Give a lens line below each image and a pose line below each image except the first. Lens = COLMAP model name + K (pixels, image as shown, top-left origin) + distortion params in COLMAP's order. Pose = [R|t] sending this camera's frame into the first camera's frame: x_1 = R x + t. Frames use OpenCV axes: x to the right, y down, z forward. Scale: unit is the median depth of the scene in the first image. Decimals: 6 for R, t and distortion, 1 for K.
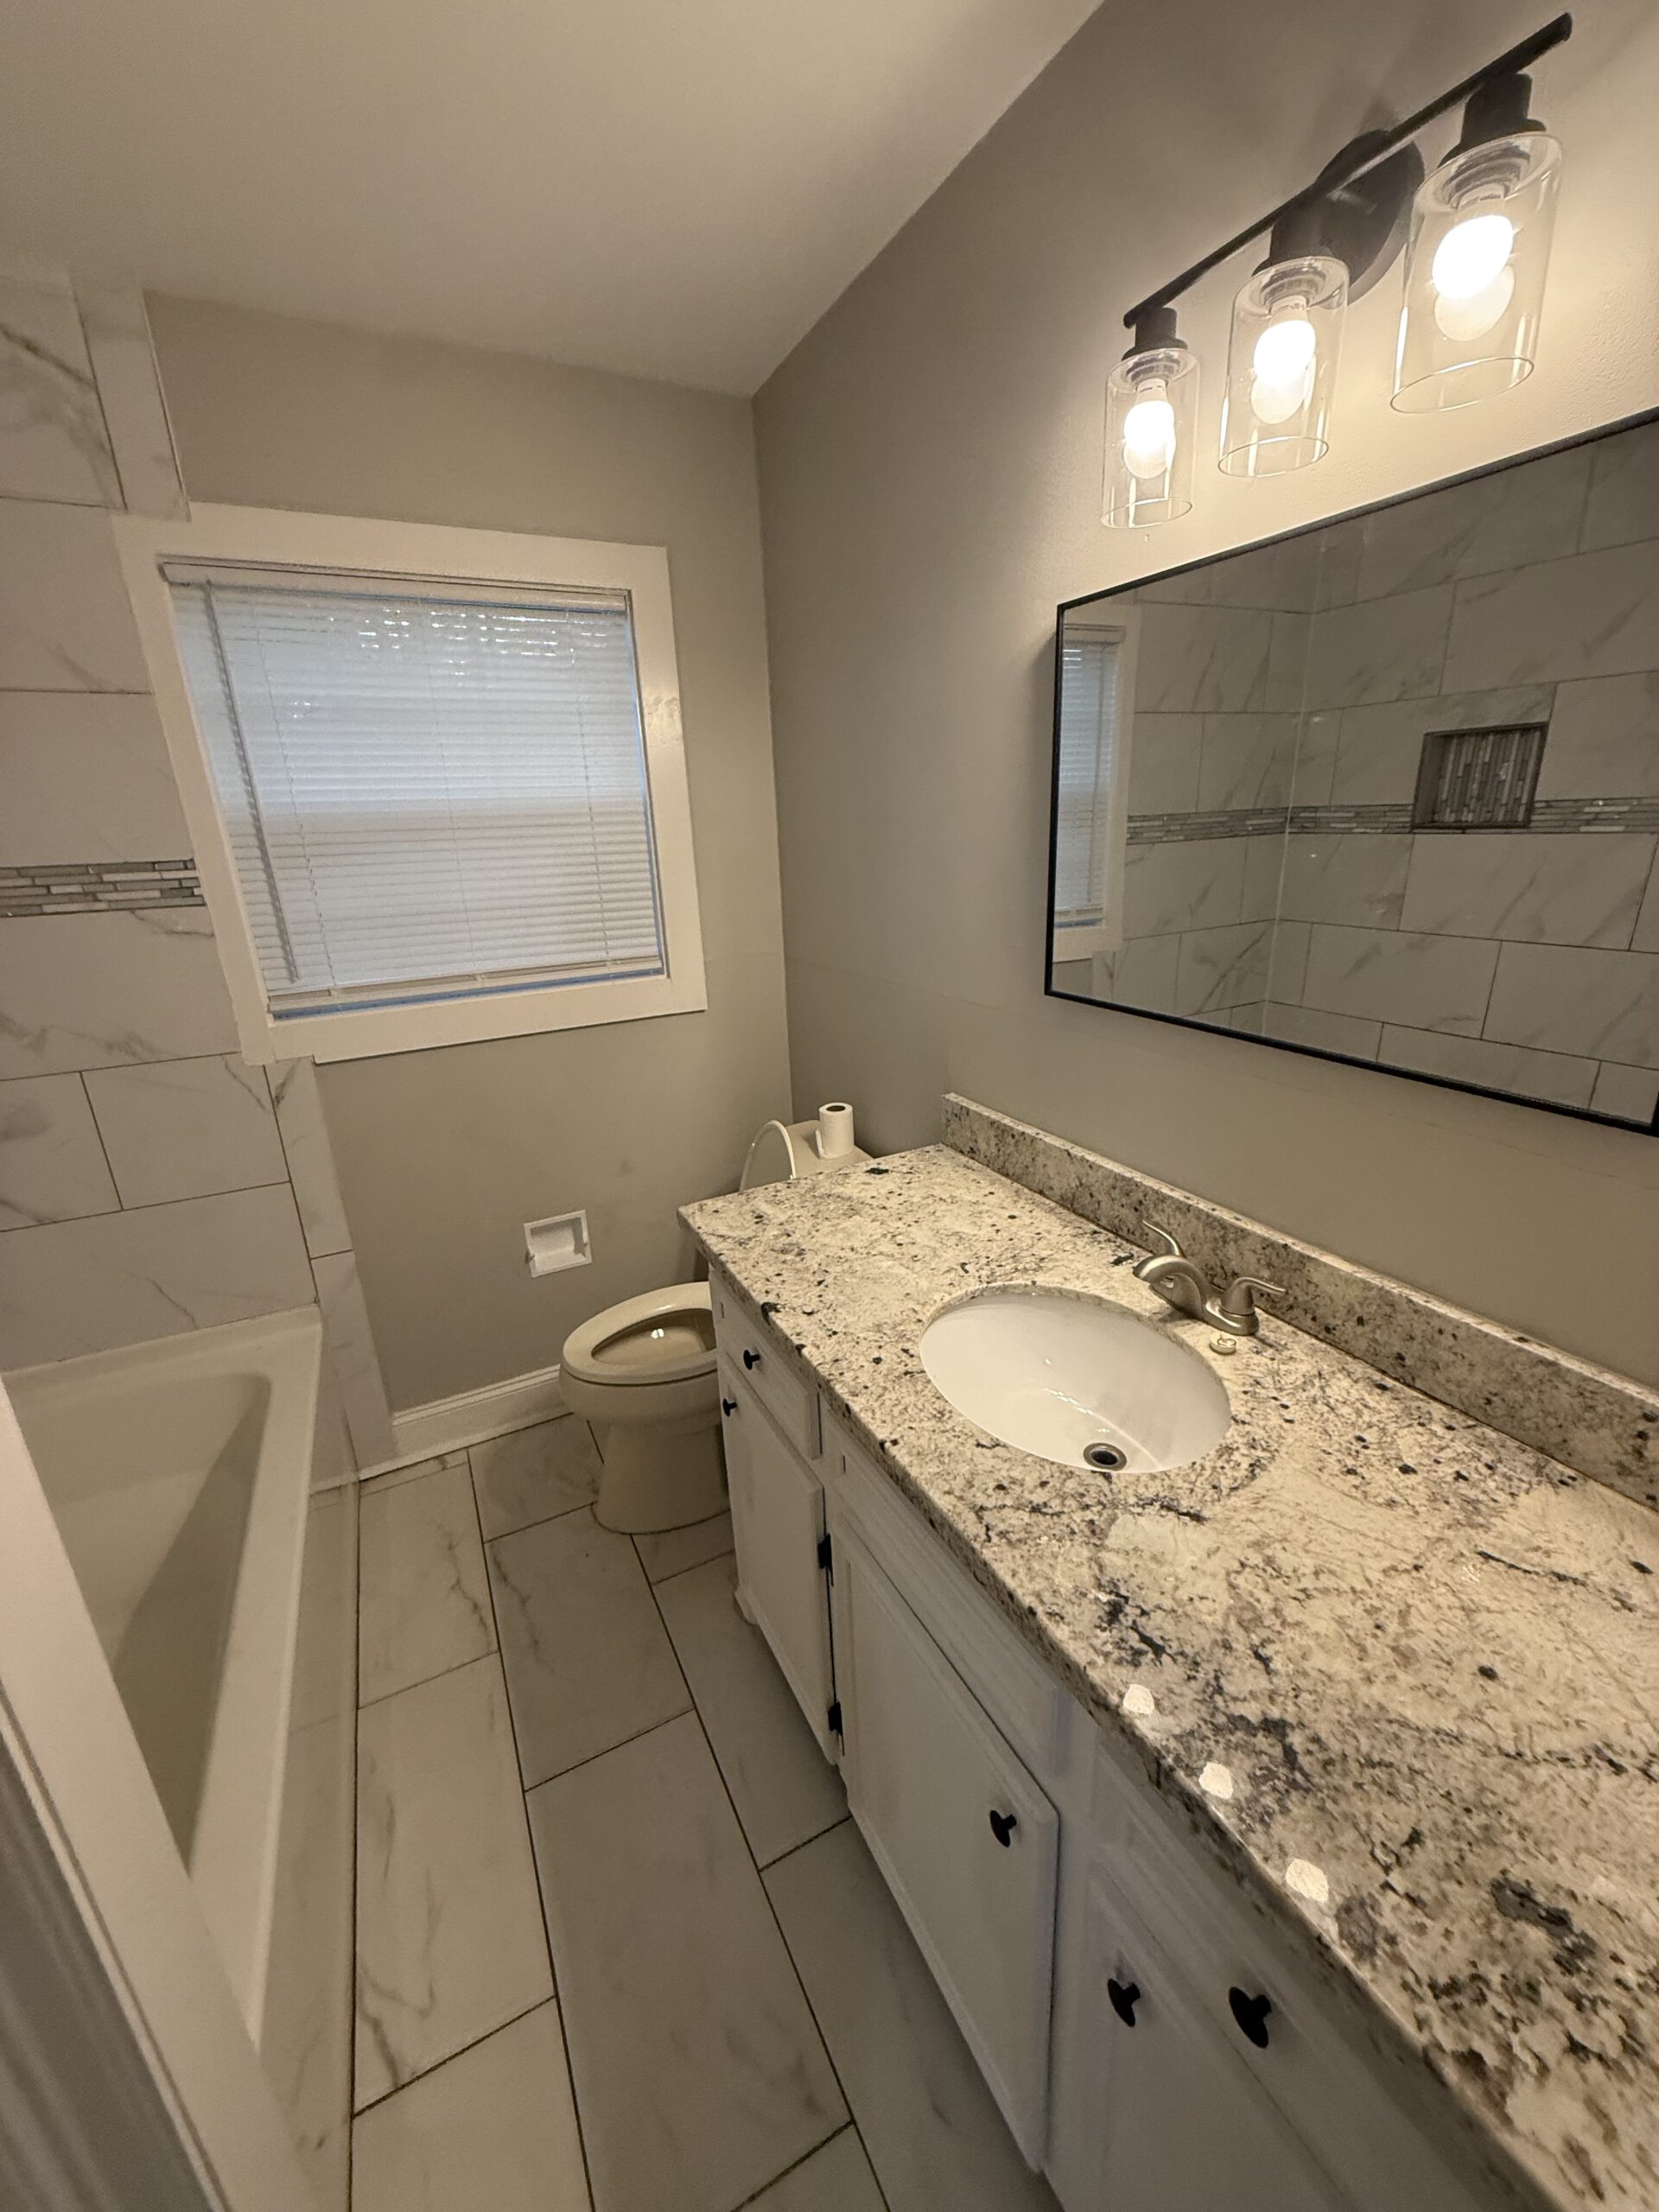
lens RADIAL K [[878.2, 0, 838.3], [0, 878.2, 1099.6], [0, 0, 1]] dist [-0.000995, 0.000695]
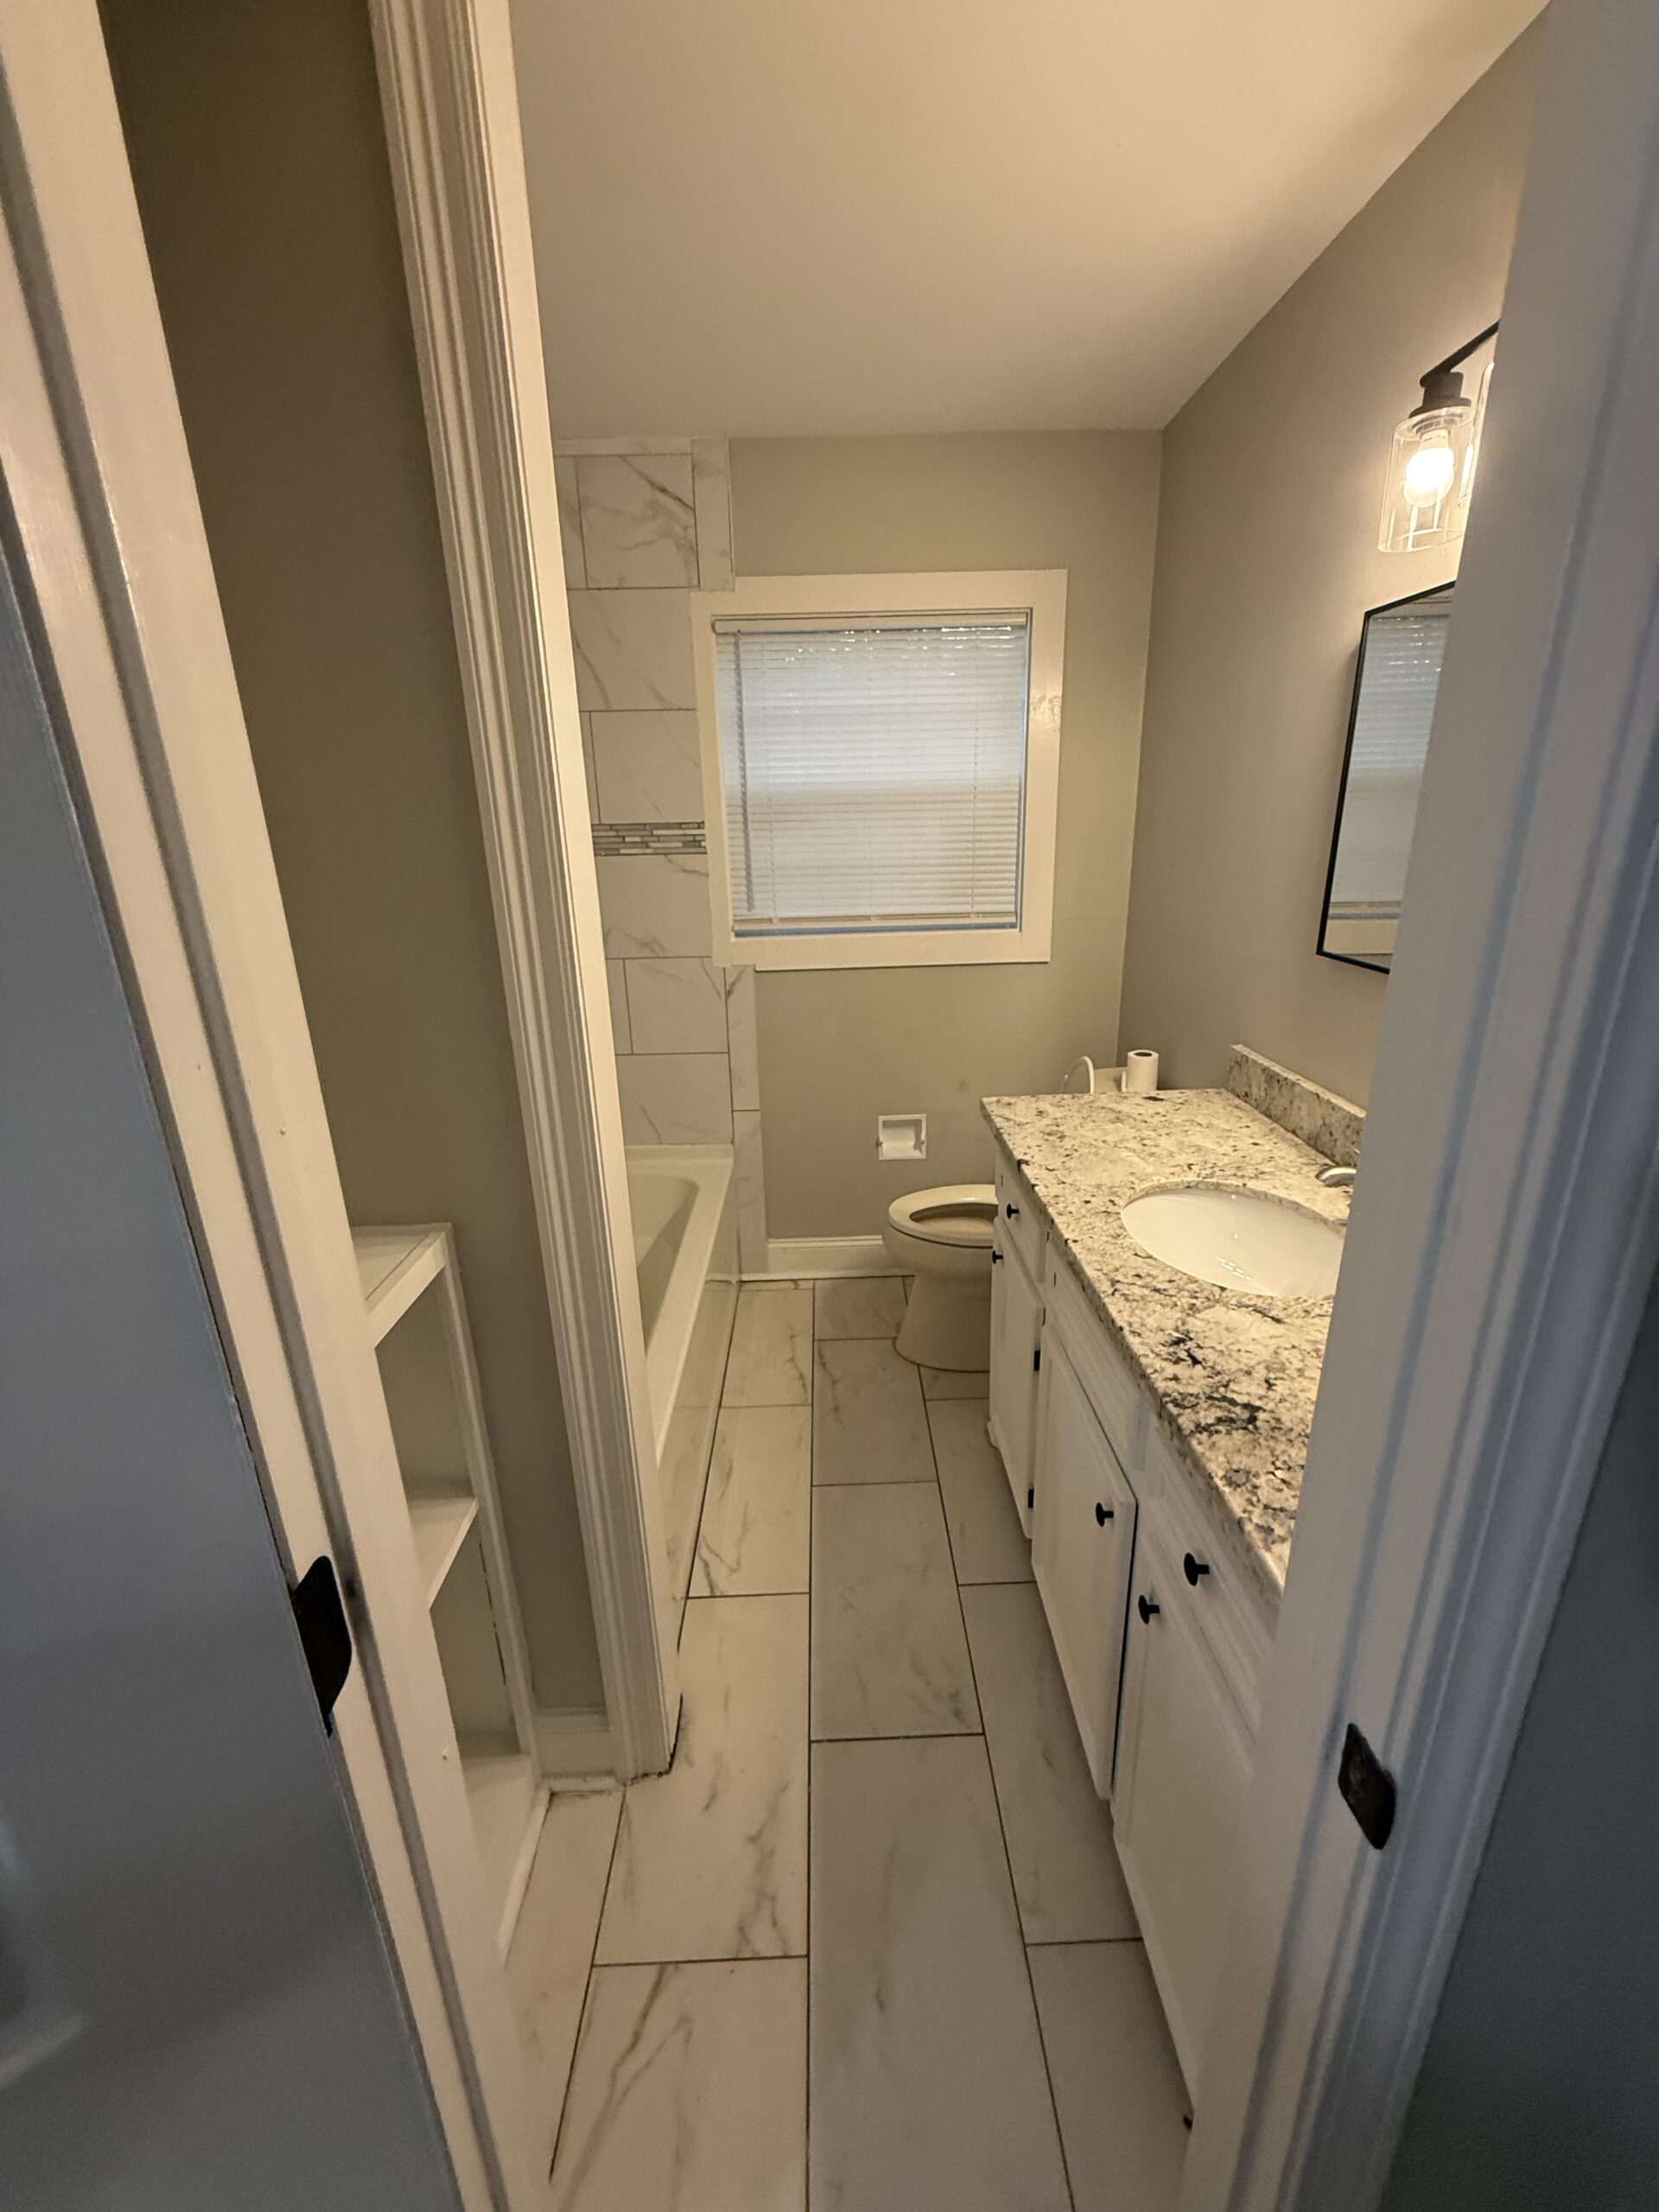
lens RADIAL K [[878.2, 0, 839.9], [0, 878.2, 1095.0], [0, 0, 1]] dist [-0.000995, 0.000695]
pose [[0.898686, 0.148626, -0.412641, 0.154210], [-0.142754, 0.988725, 0.045220, 0.084861], [0.414710, 0.018268, 0.909770, -0.249592]]
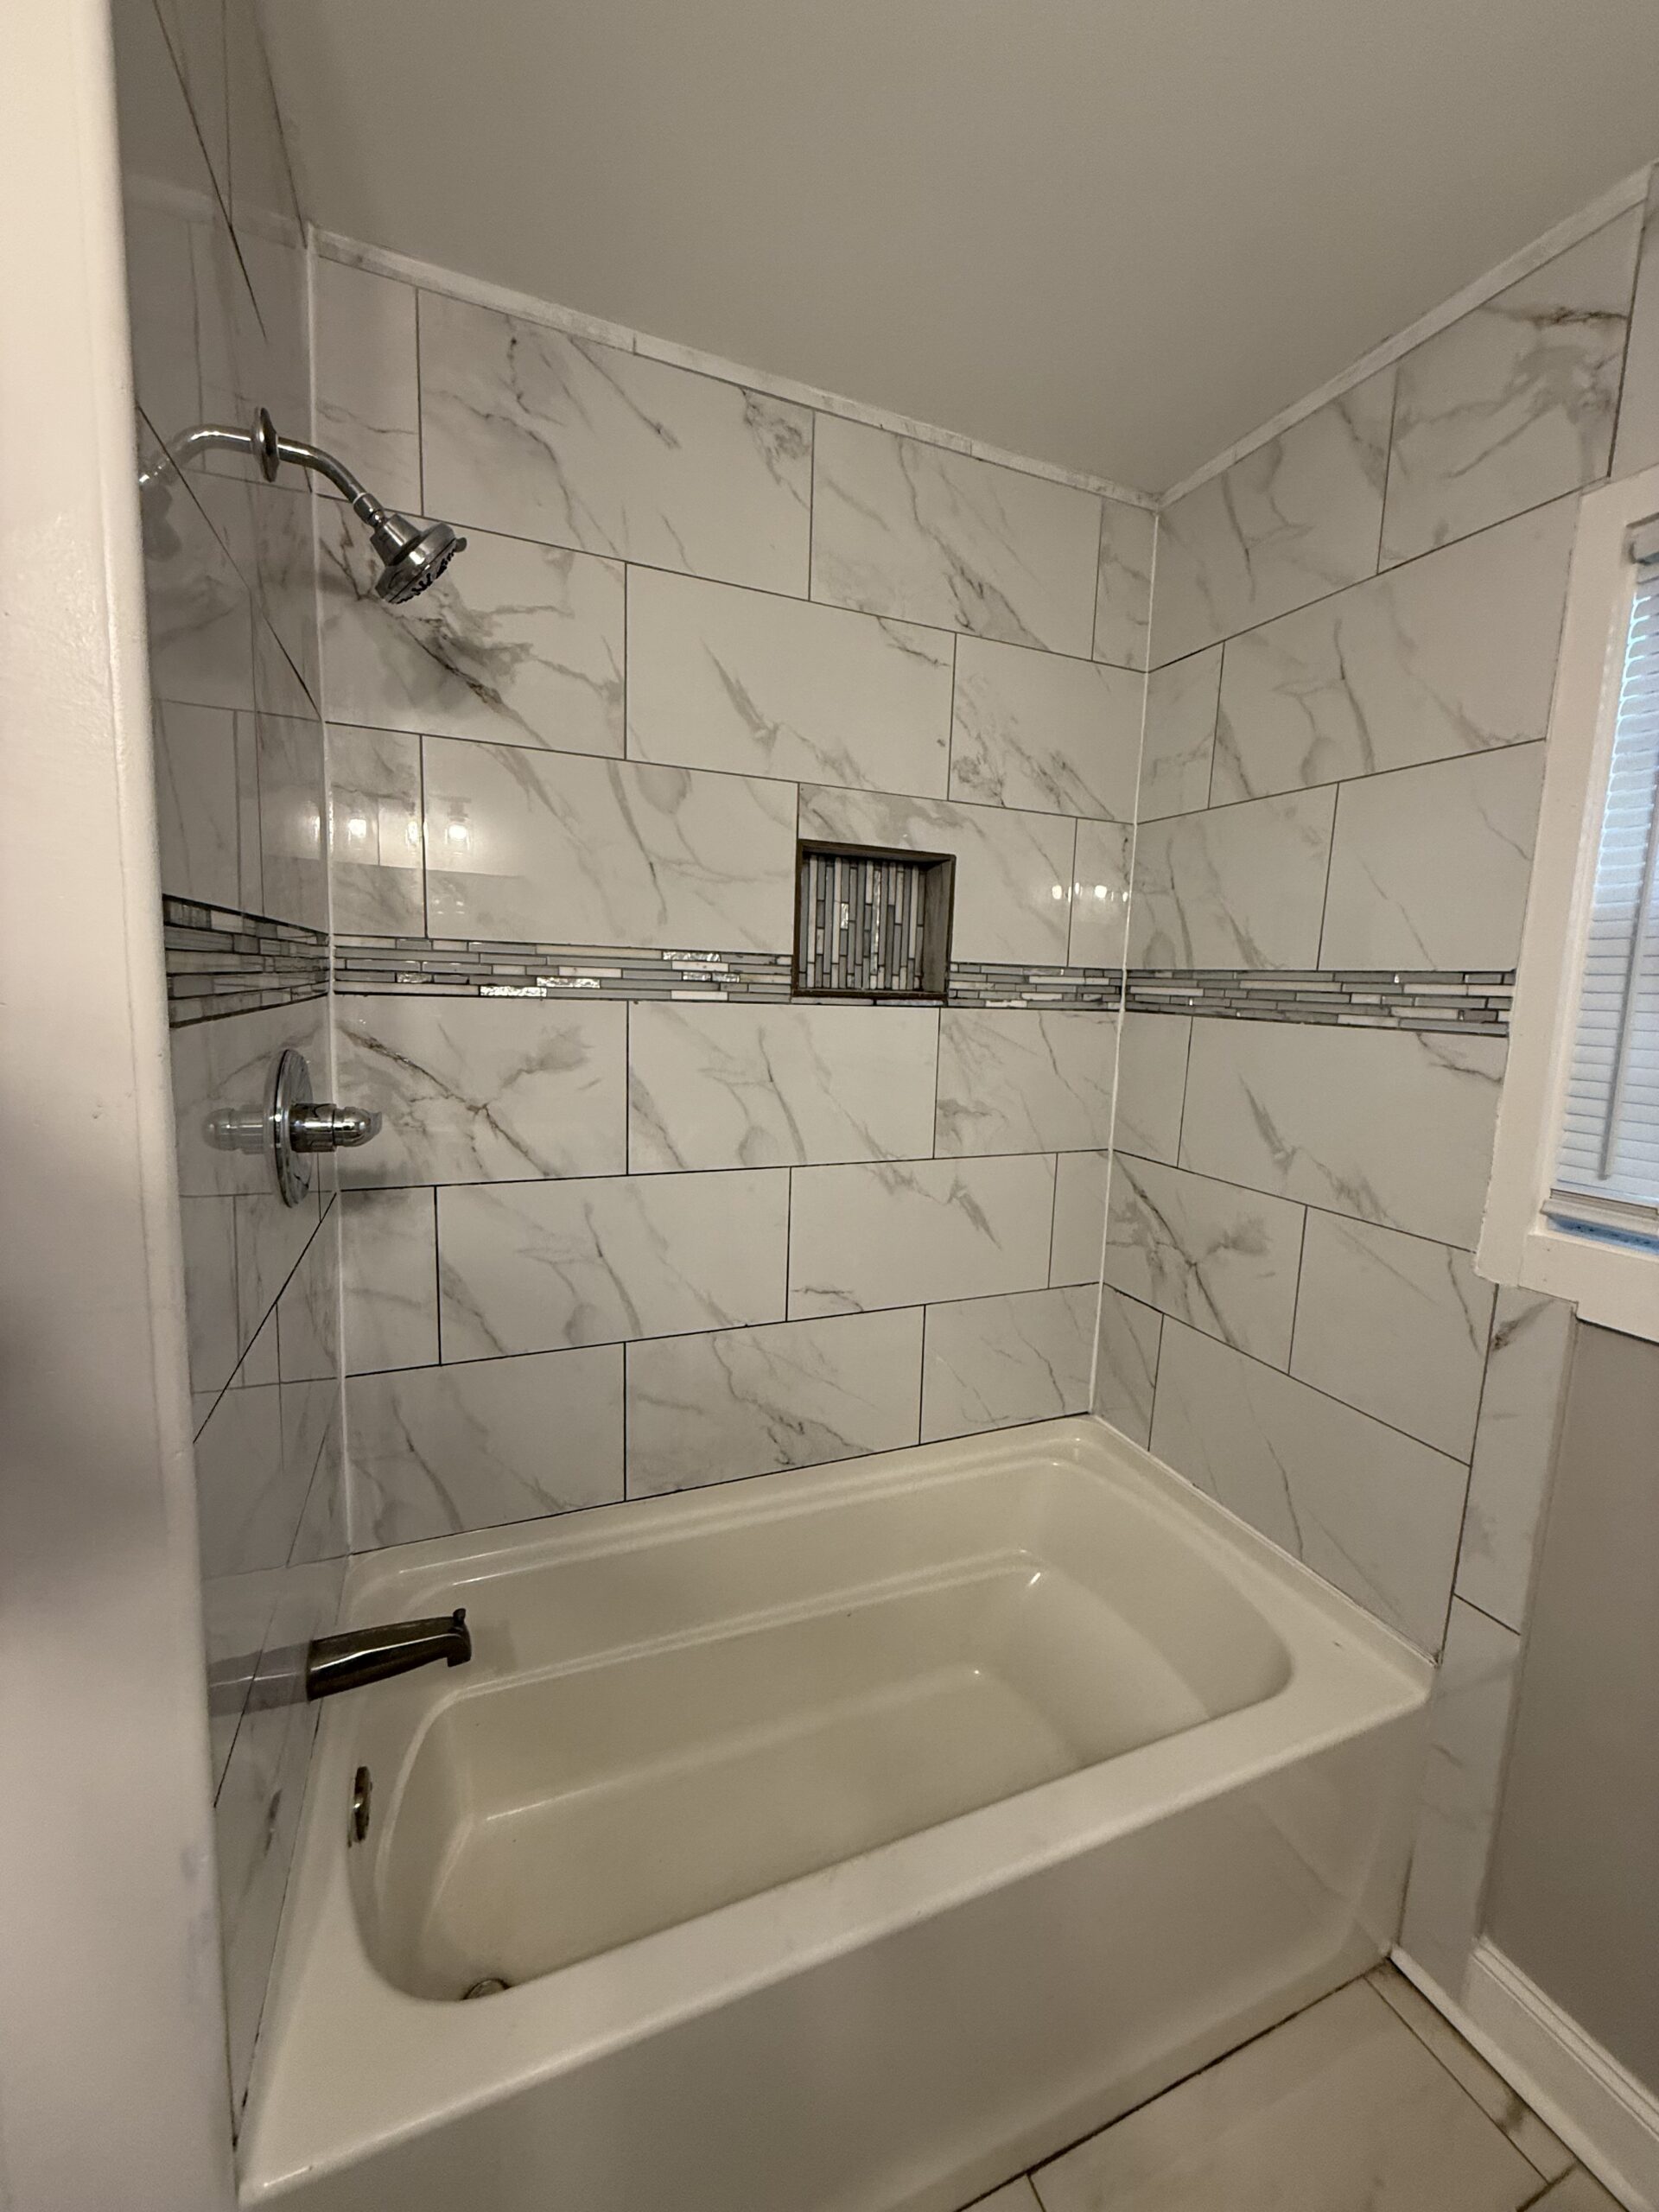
lens RADIAL K [[878.2, 0, 836.7], [0, 878.2, 1094.9], [0, 0, 1]] dist [-0.000995, 0.000695]
pose [[-0.080697, 0.157623, -0.984197, -0.005631], [-0.337494, 0.924770, 0.175778, -0.134639], [0.937862, 0.346345, -0.021429, 0.588035]]
